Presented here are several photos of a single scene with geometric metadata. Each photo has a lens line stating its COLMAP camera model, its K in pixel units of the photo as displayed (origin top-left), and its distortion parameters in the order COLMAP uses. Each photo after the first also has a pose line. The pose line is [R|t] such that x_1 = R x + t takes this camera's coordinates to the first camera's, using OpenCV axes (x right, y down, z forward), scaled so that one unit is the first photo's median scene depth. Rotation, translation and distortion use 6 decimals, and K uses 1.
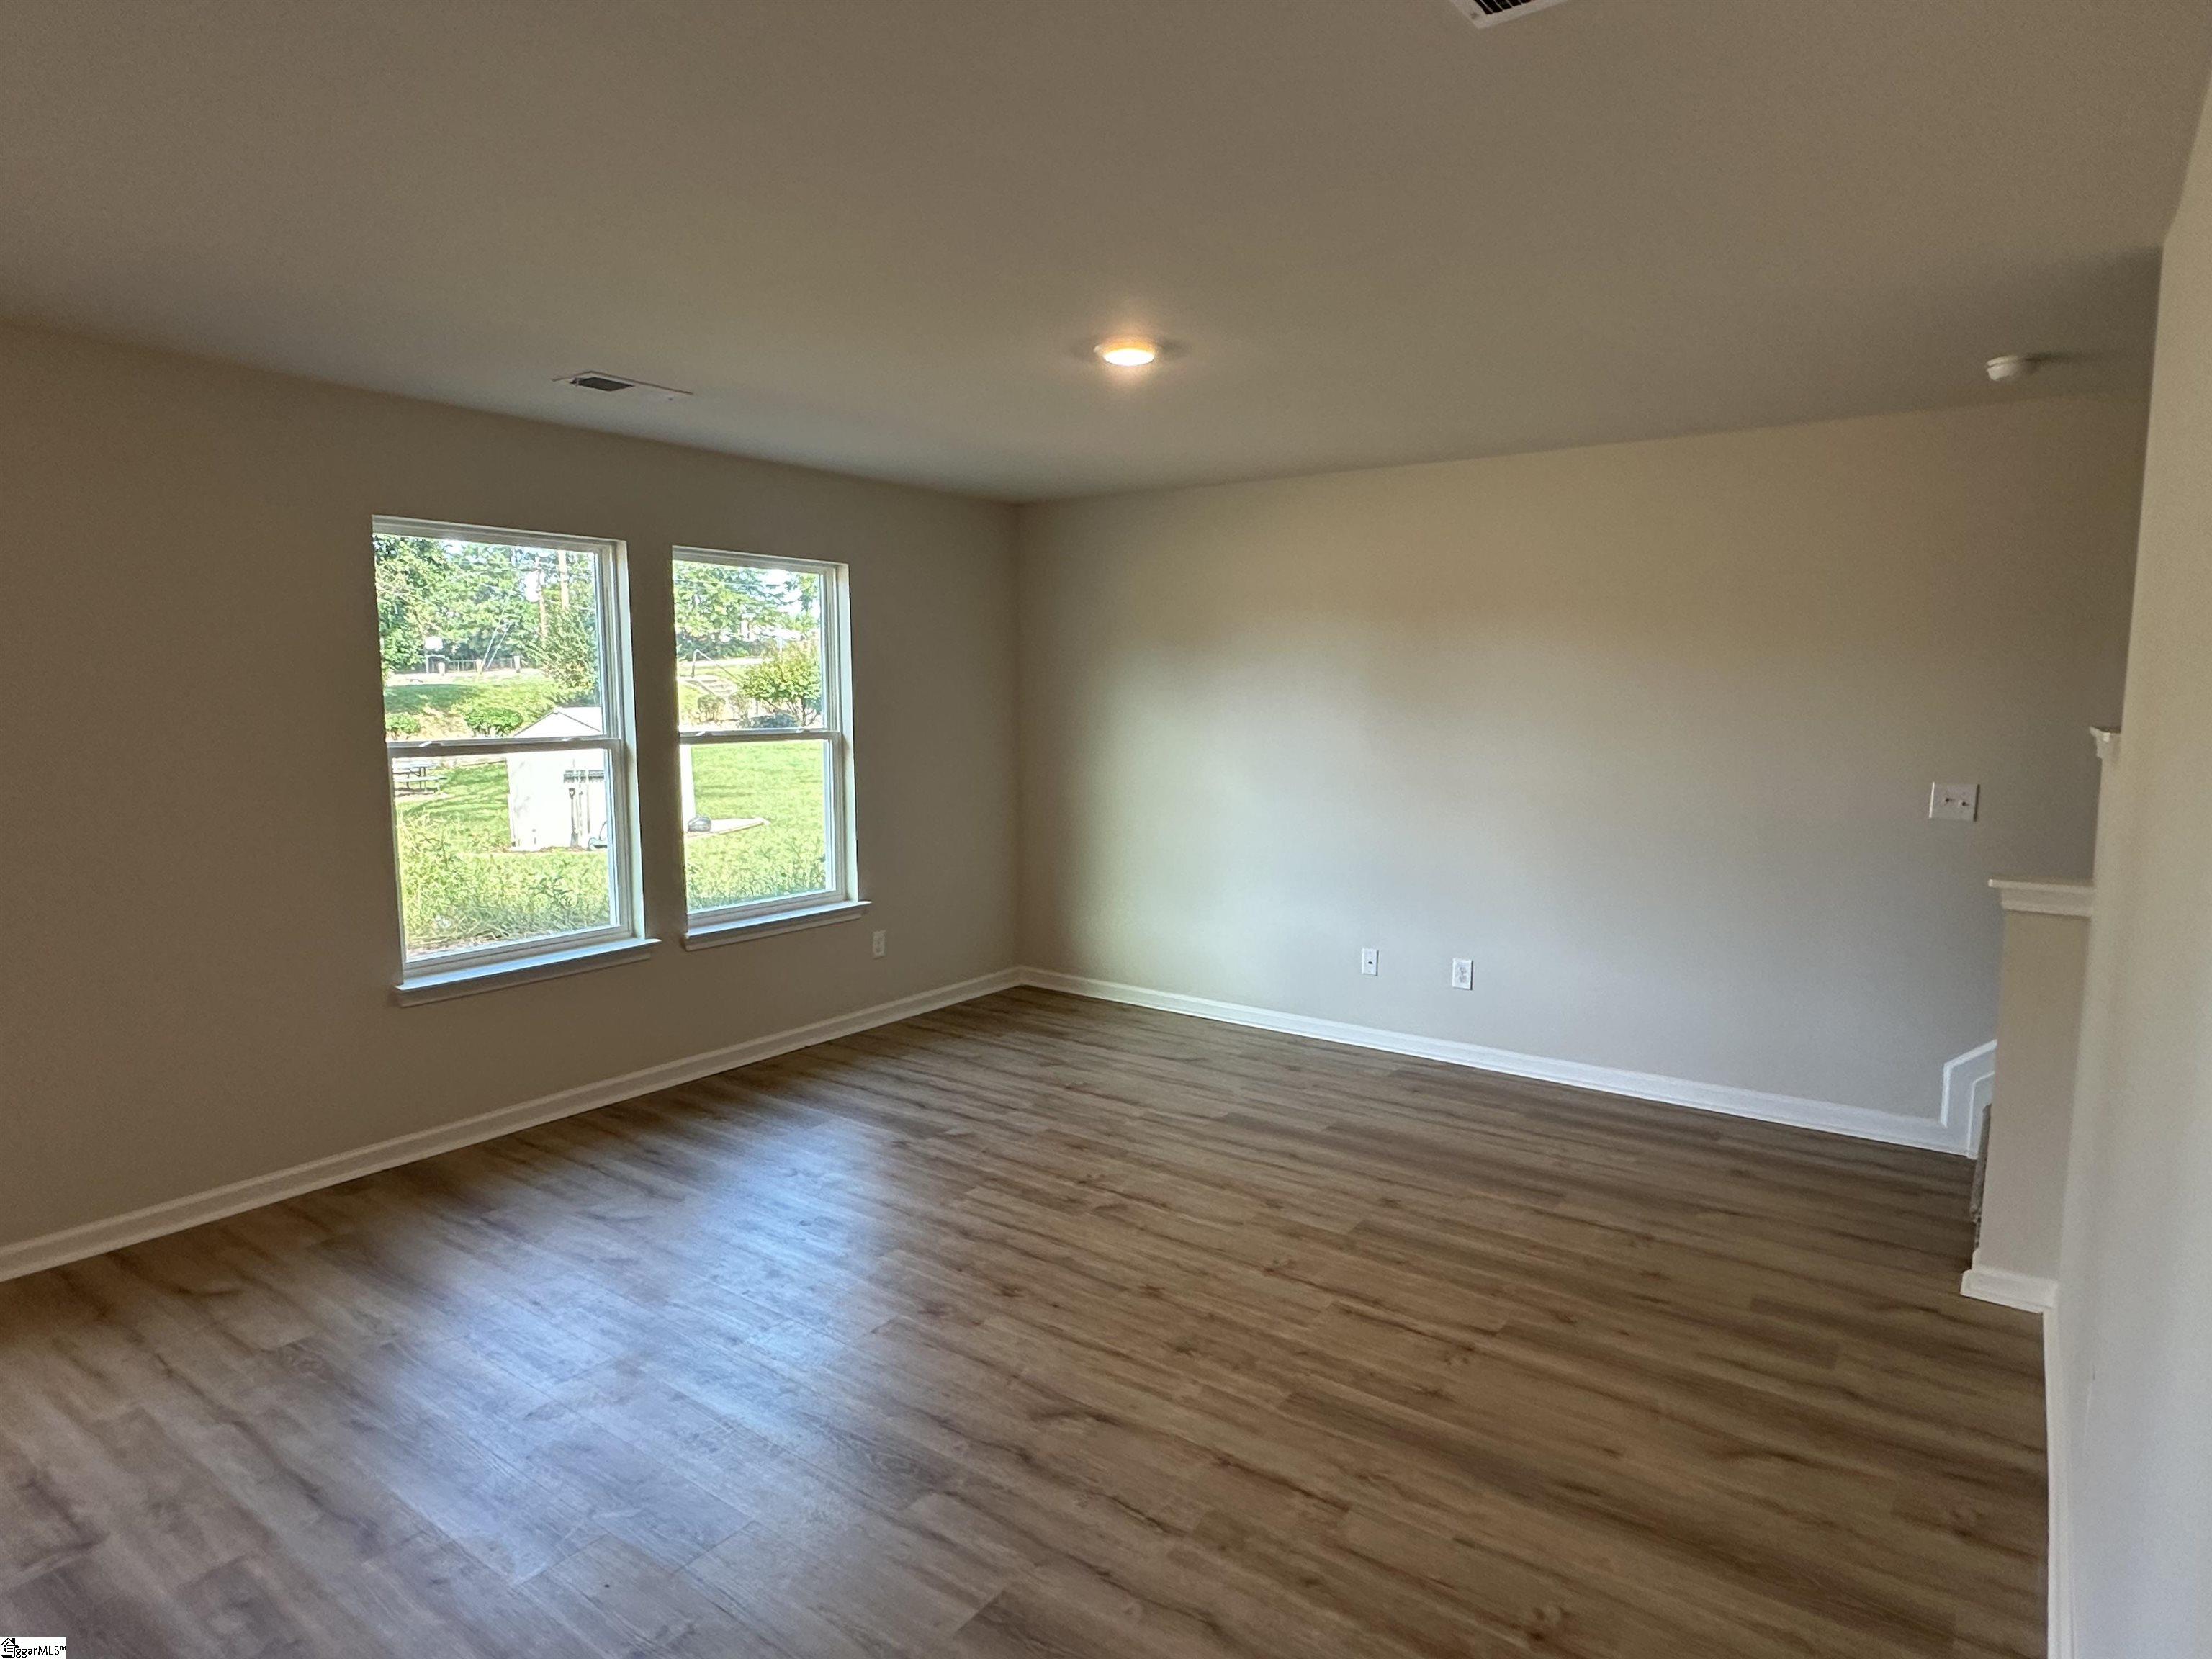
lens RADIAL K [[1300.7, 0, 1113.6], [0, 1300.7, 833.3], [0, 0, 1]] dist [0.012657, 0.000833]
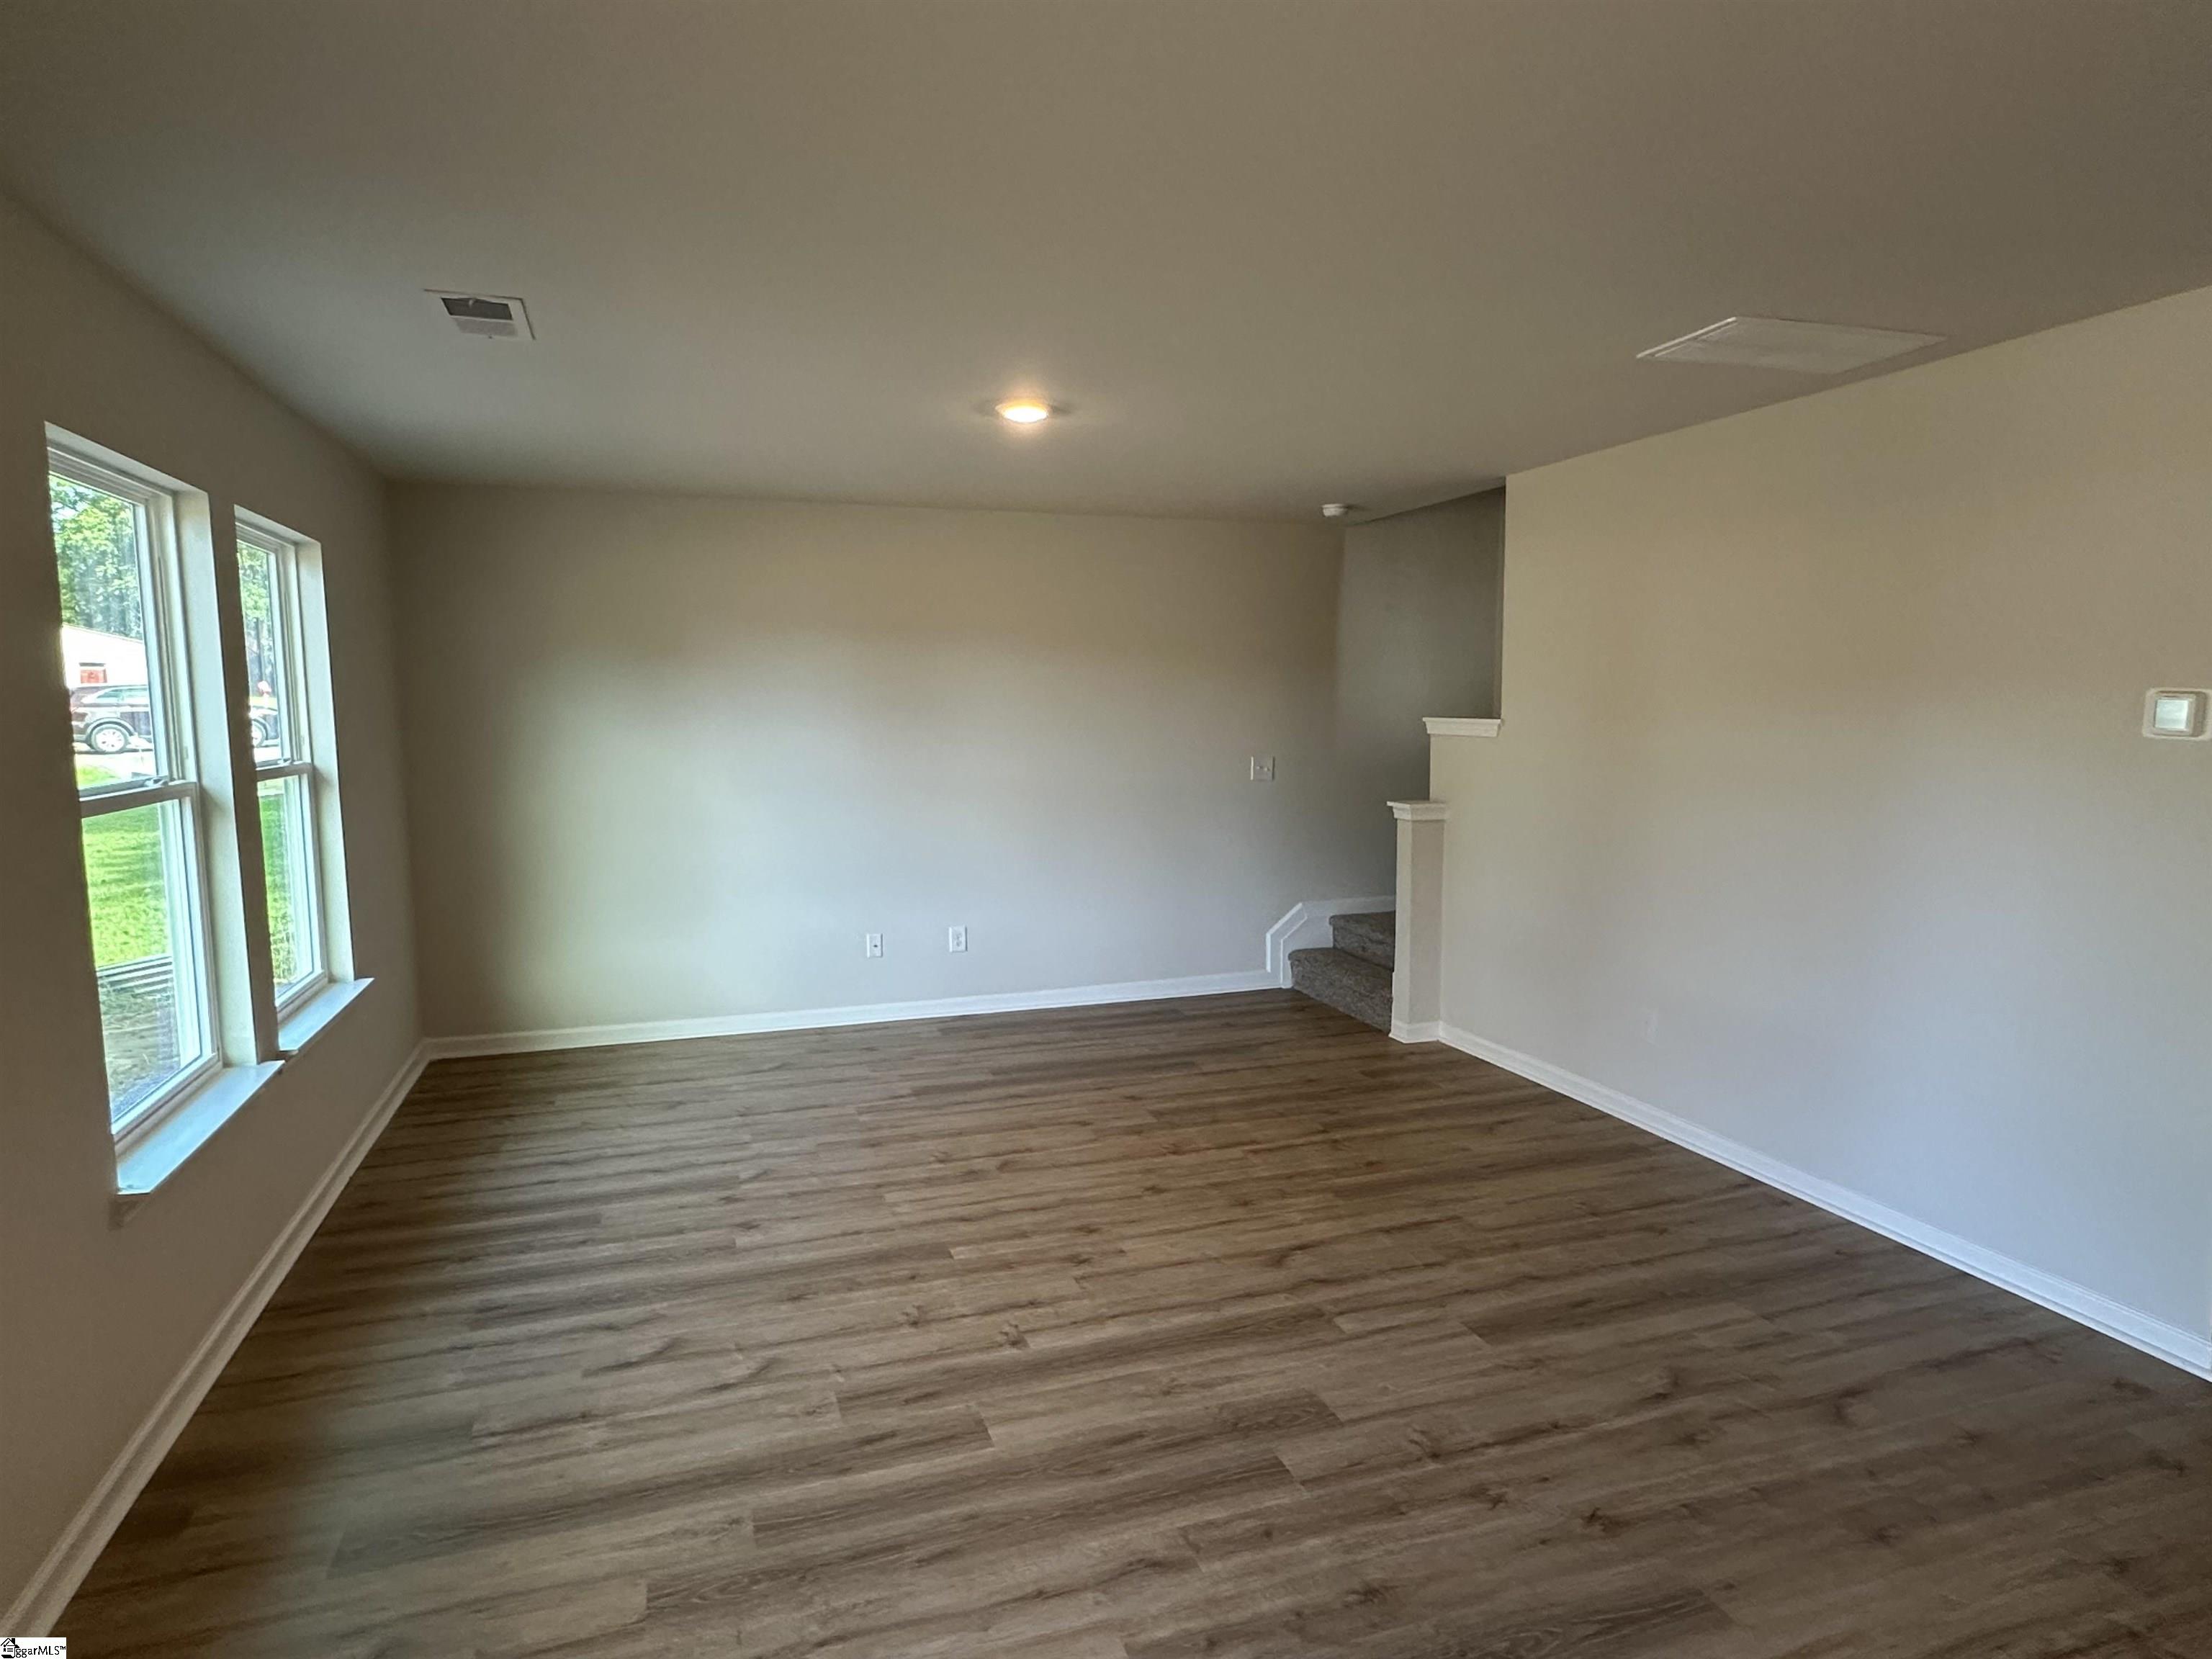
lens RADIAL K [[1300.7, 0, 1121.6], [0, 1300.7, 833.2], [0, 0, 1]] dist [0.012657, 0.000833]
pose [[0.557041, -0.090692, 0.825518, -0.761541], [0.098672, 0.994206, 0.042642, -0.029589], [-0.824603, 0.057702, 0.562762, 0.248013]]
